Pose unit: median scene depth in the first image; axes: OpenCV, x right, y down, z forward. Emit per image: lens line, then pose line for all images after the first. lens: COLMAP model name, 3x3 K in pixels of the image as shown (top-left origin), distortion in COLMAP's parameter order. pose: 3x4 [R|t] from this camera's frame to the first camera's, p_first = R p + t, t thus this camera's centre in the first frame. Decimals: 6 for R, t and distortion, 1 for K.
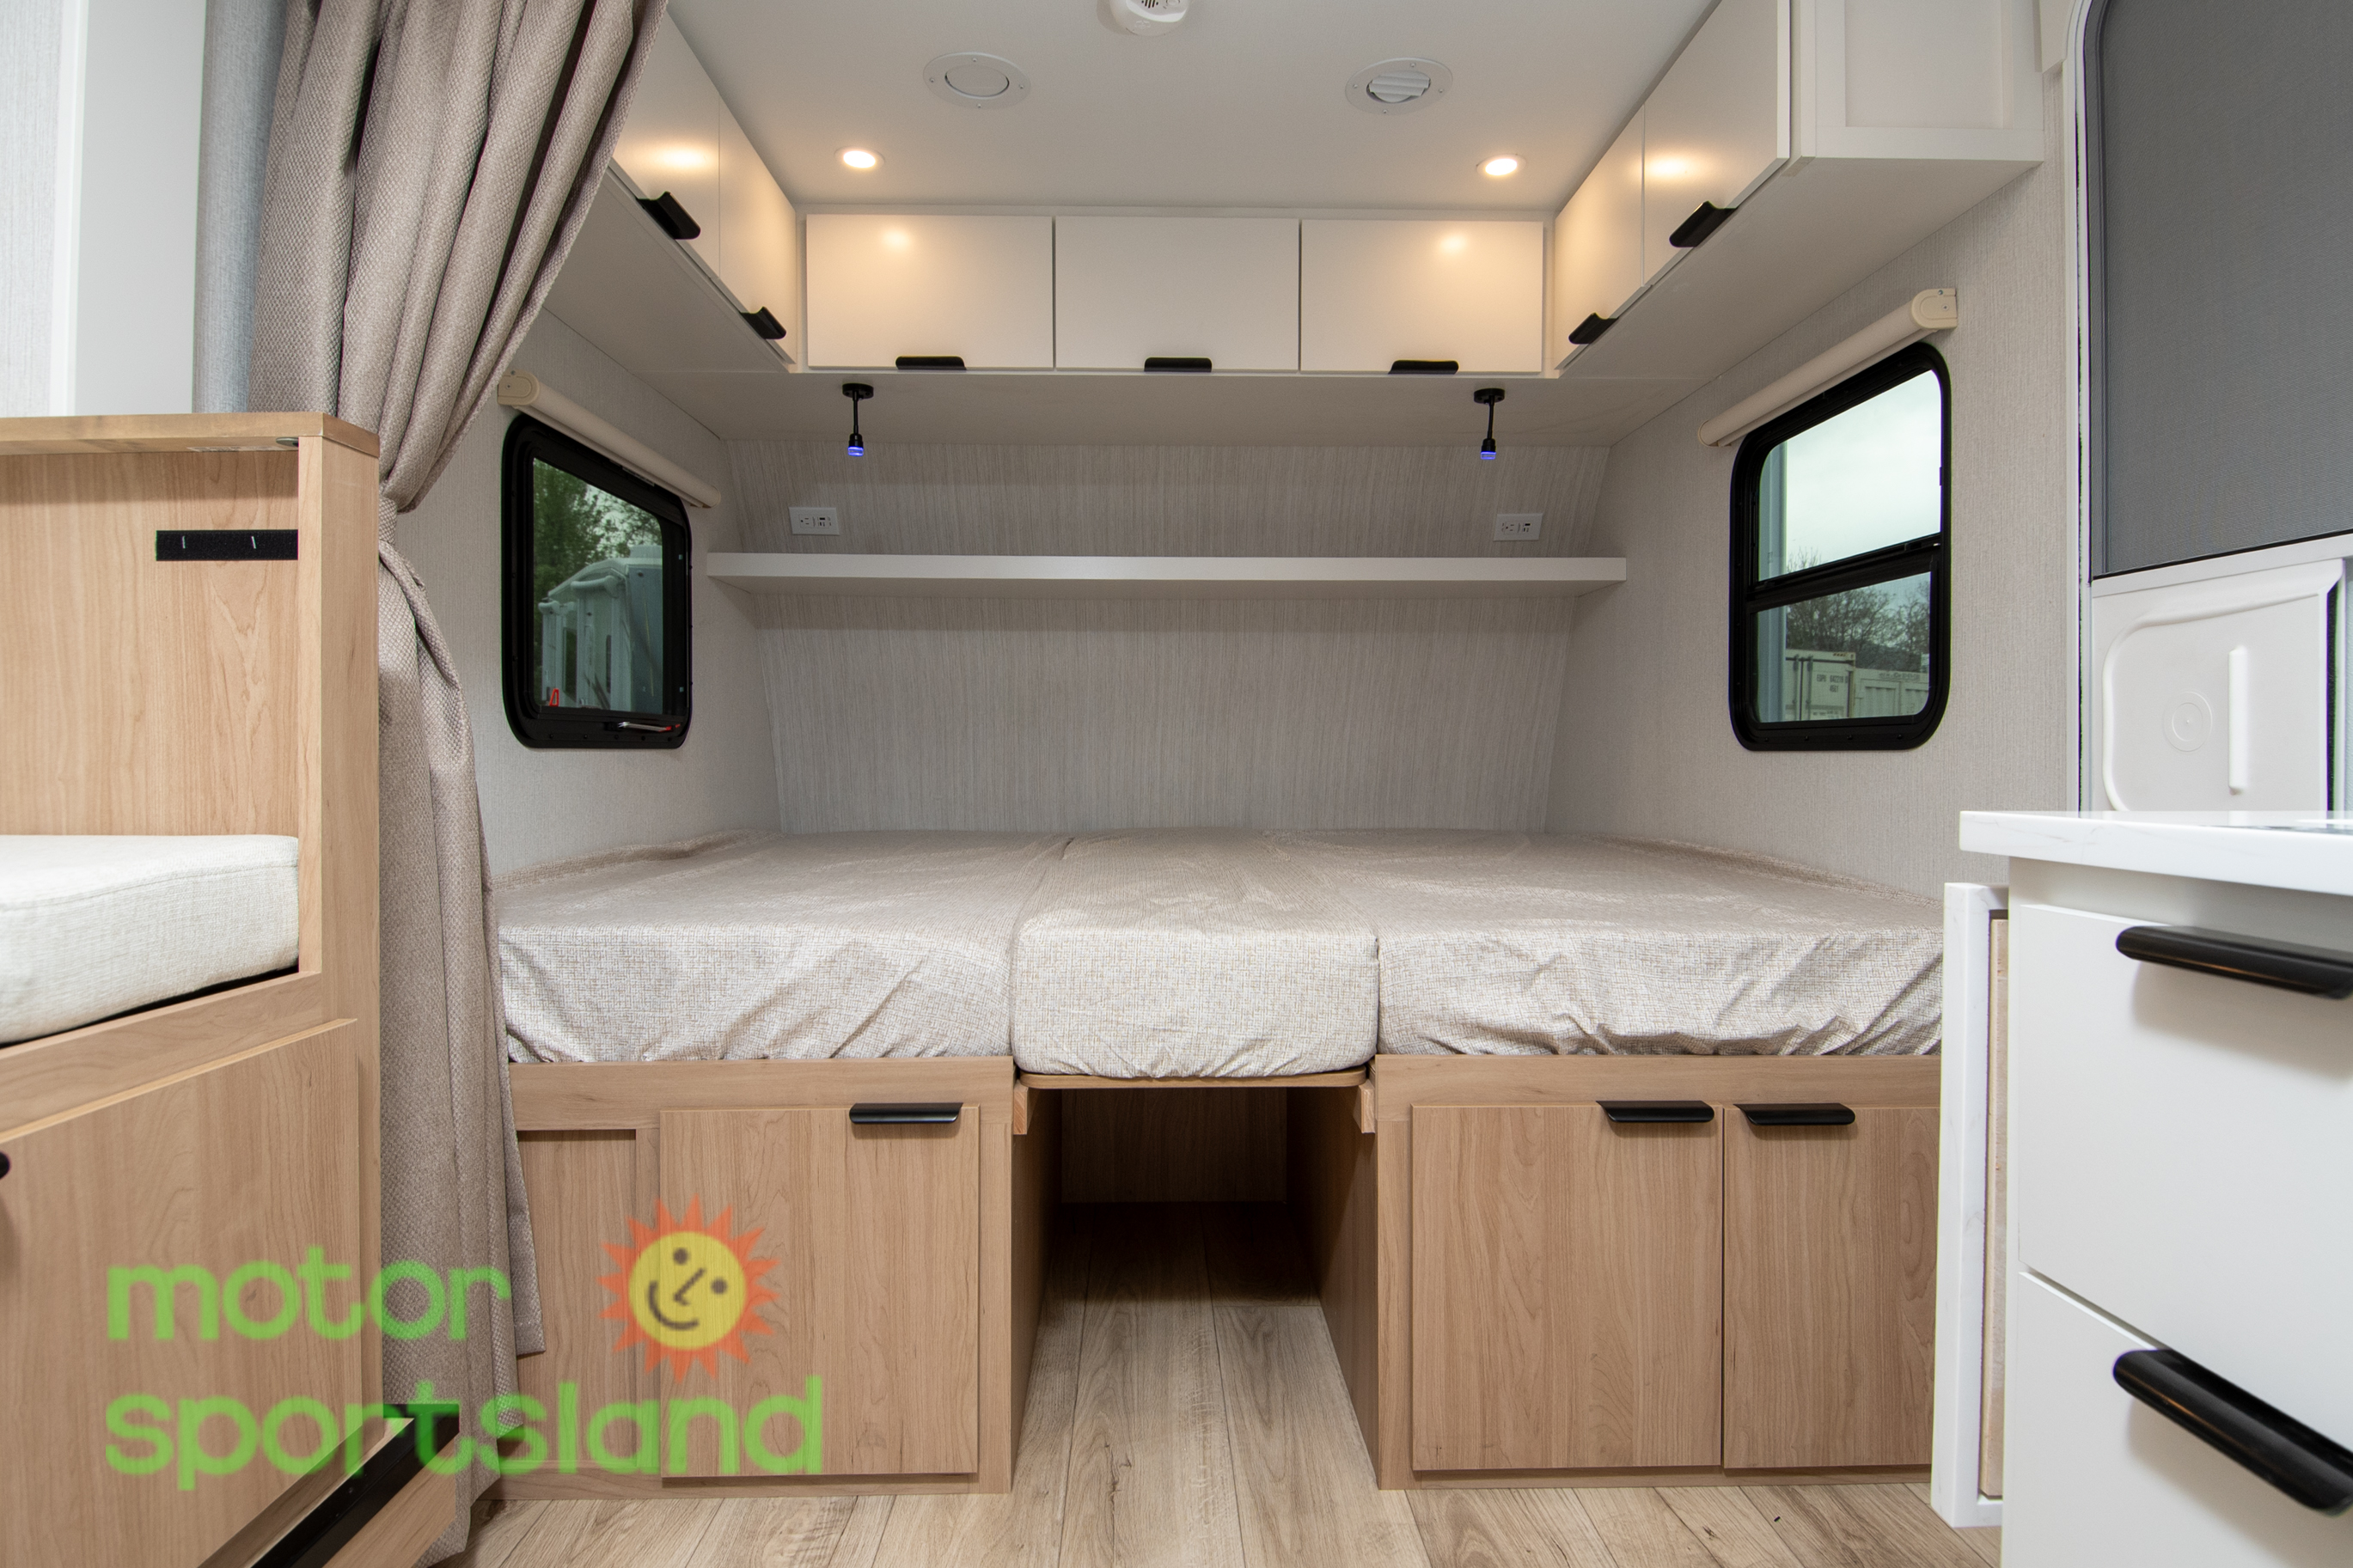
lens RADIAL K [[1246.9, 0, 1130.1], [0, 1246.9, 751.5], [0, 0, 1]] dist [-0.024606, -0.003903]
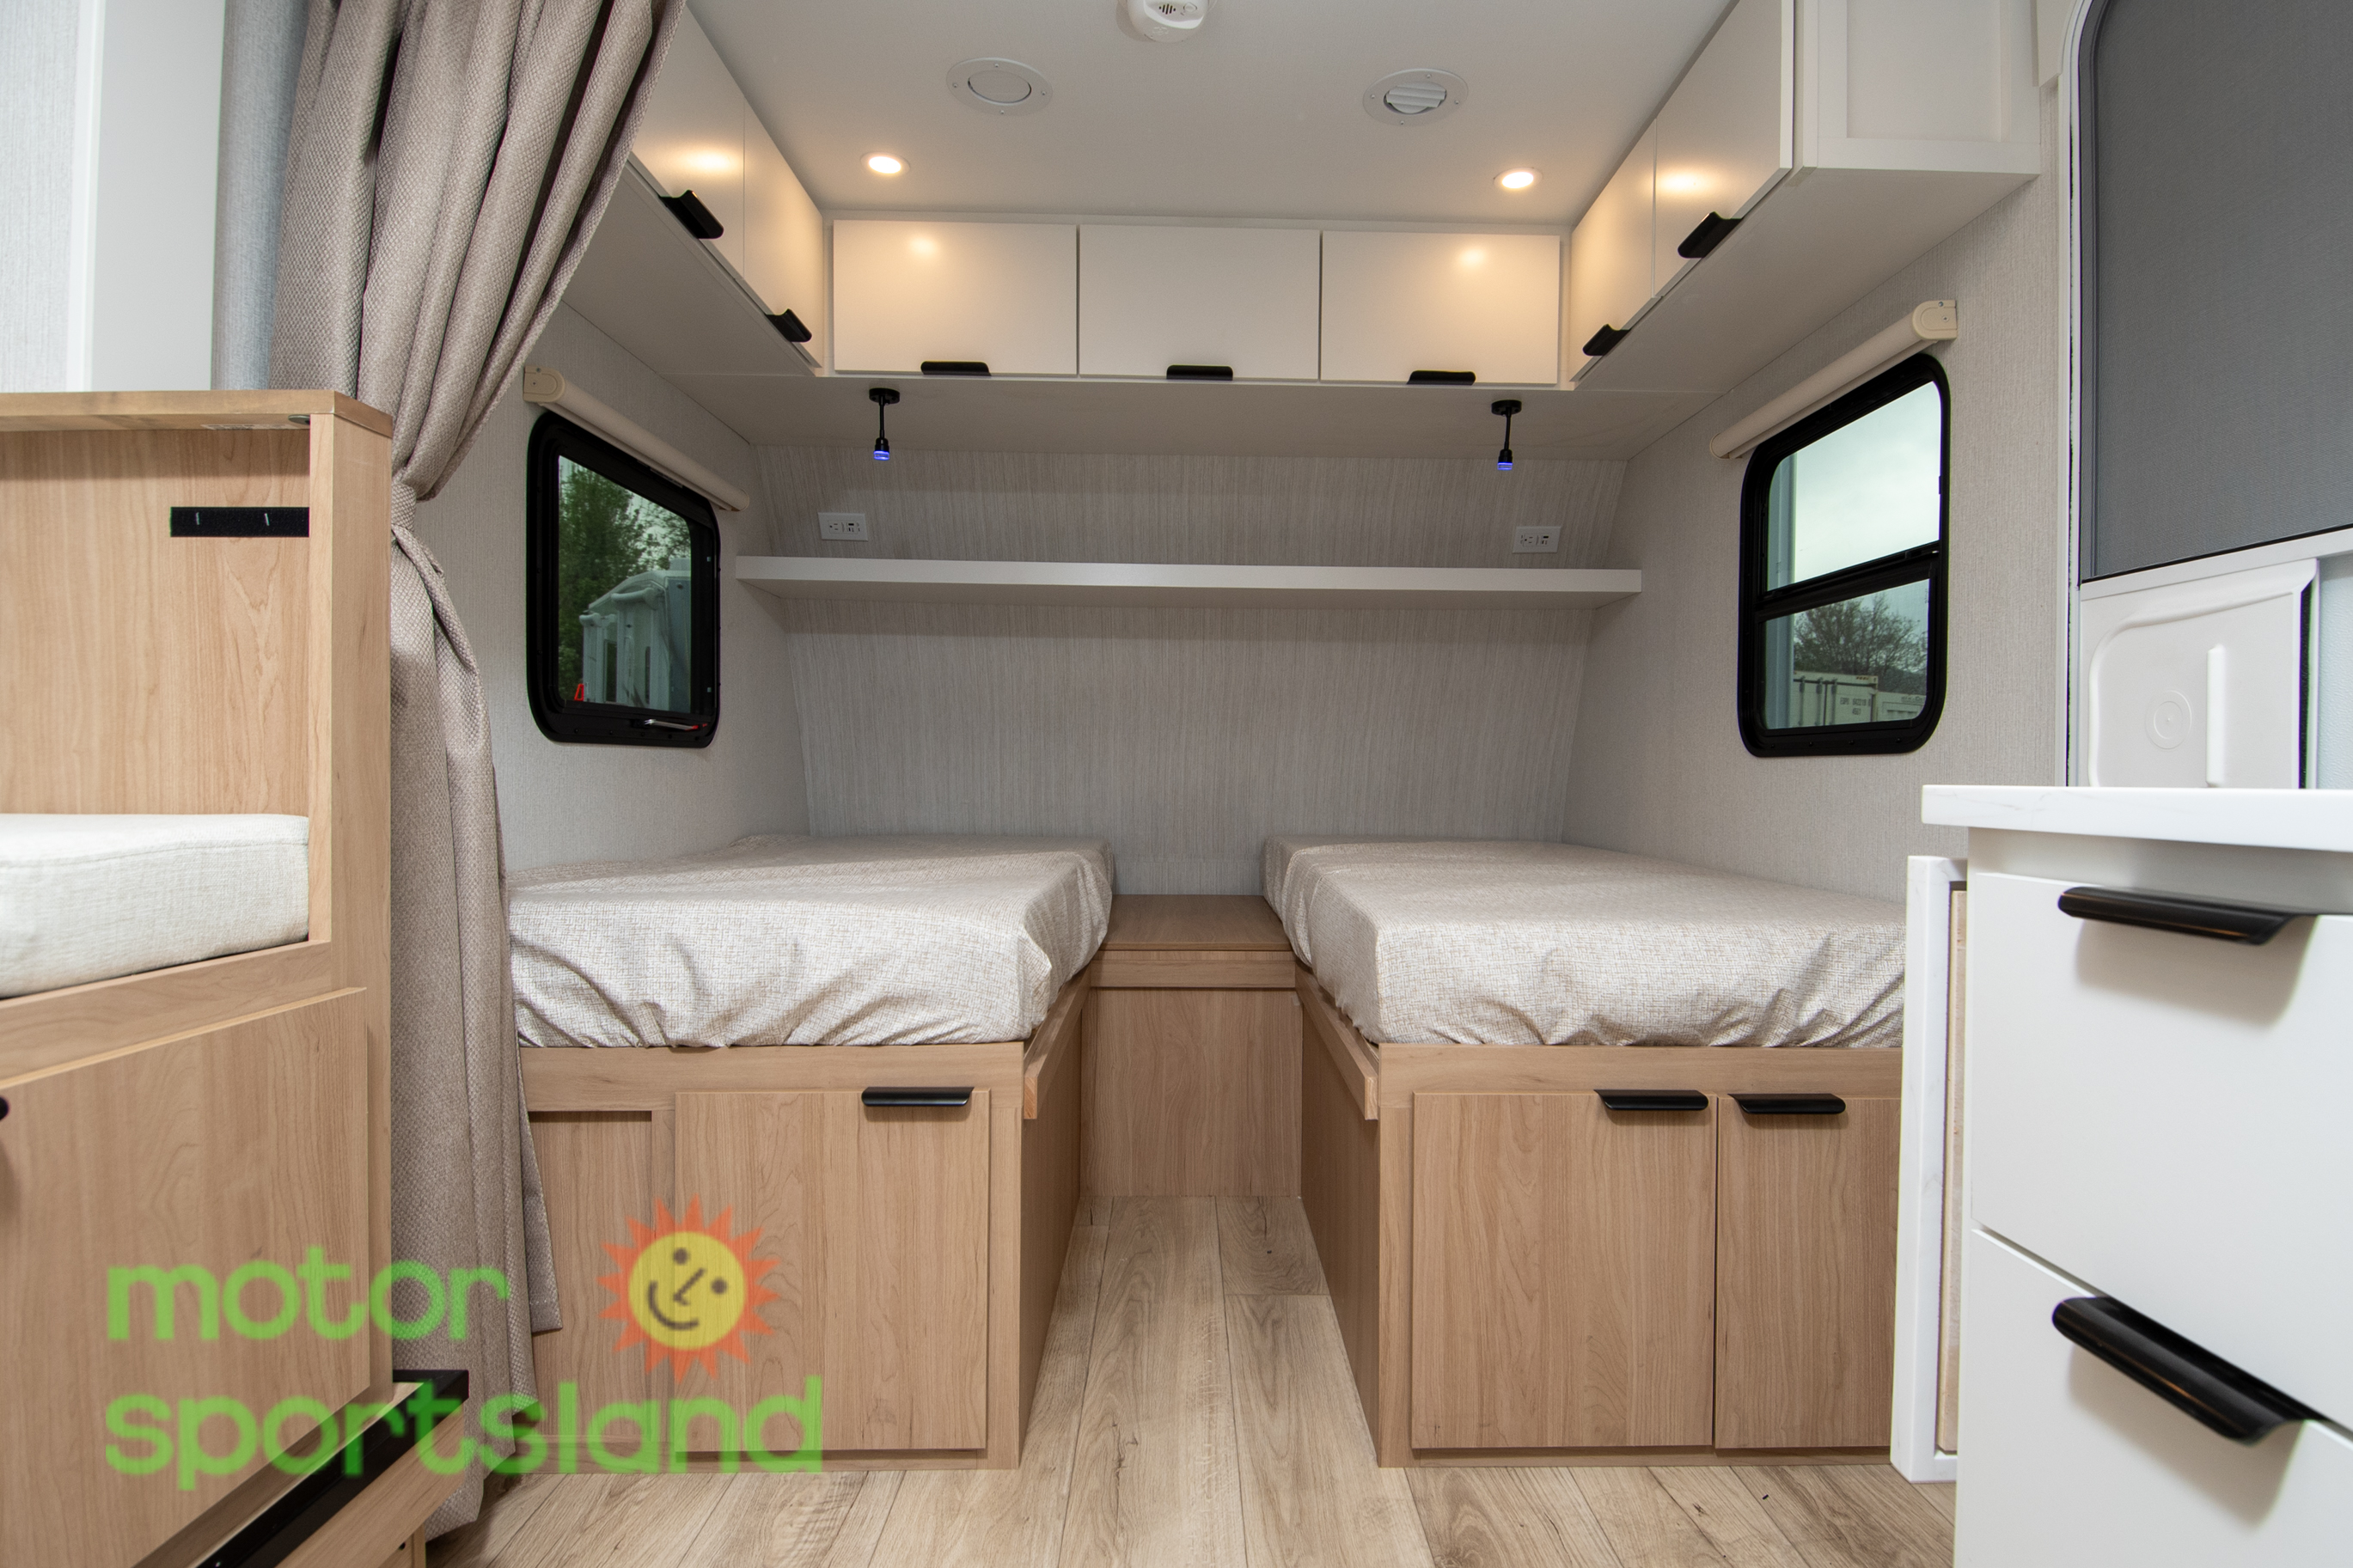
lens RADIAL K [[1246.9, 0, 1255.1], [0, 1246.9, 850.3], [0, 0, 1]] dist [-0.024606, -0.003903]
pose [[0.999883, 0.007425, 0.013386, 0.082104], [-0.007568, 0.999914, 0.010694, 0.076532], [-0.013306, -0.010794, 0.999853, -0.021400]]
